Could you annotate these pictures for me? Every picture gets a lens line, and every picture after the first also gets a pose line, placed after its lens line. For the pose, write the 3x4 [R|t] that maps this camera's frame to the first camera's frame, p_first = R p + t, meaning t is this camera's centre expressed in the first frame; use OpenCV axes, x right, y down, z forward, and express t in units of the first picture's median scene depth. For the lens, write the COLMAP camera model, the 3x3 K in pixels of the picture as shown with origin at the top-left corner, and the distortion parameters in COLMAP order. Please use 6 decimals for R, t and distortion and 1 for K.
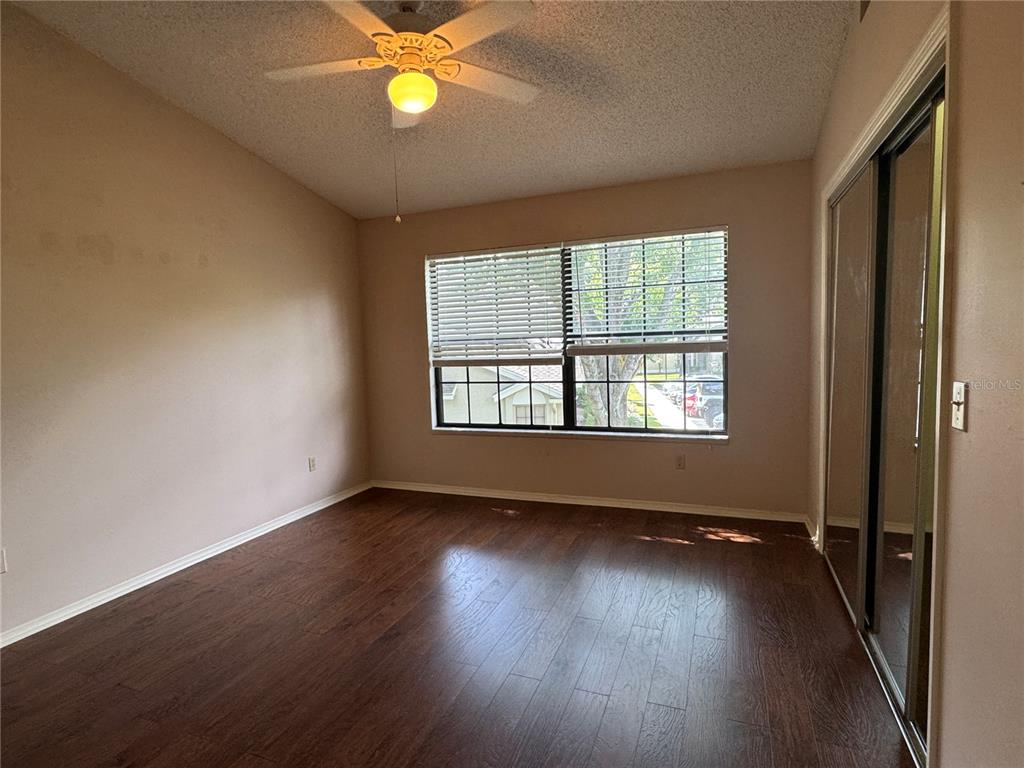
lens RADIAL K [[546.1, 0, 510.2], [0, 546.1, 383.1], [0, 0, 1]] dist [-0.002333, 0.001246]
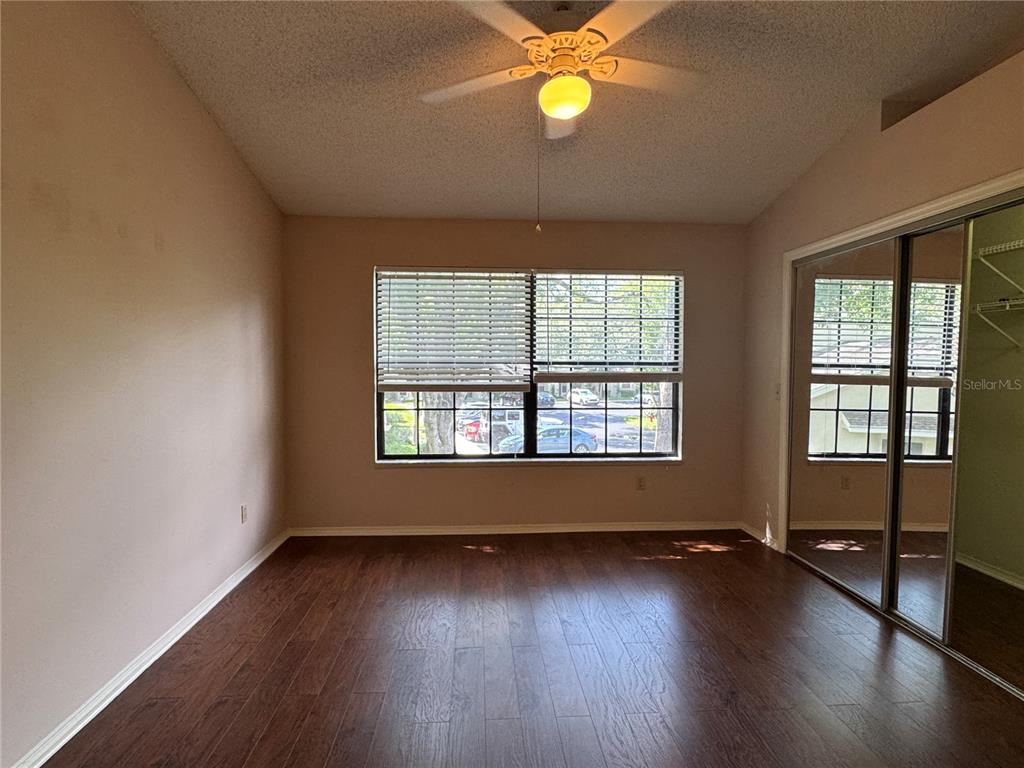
lens RADIAL K [[546.1, 0, 510.2], [0, 546.1, 383.1], [0, 0, 1]] dist [-0.002333, 0.001246]
pose [[0.901570, 0.021331, 0.432107, -0.366291], [-0.000248, 0.998809, -0.048790, -0.000490], [-0.432634, 0.043881, 0.900501, 0.124708]]
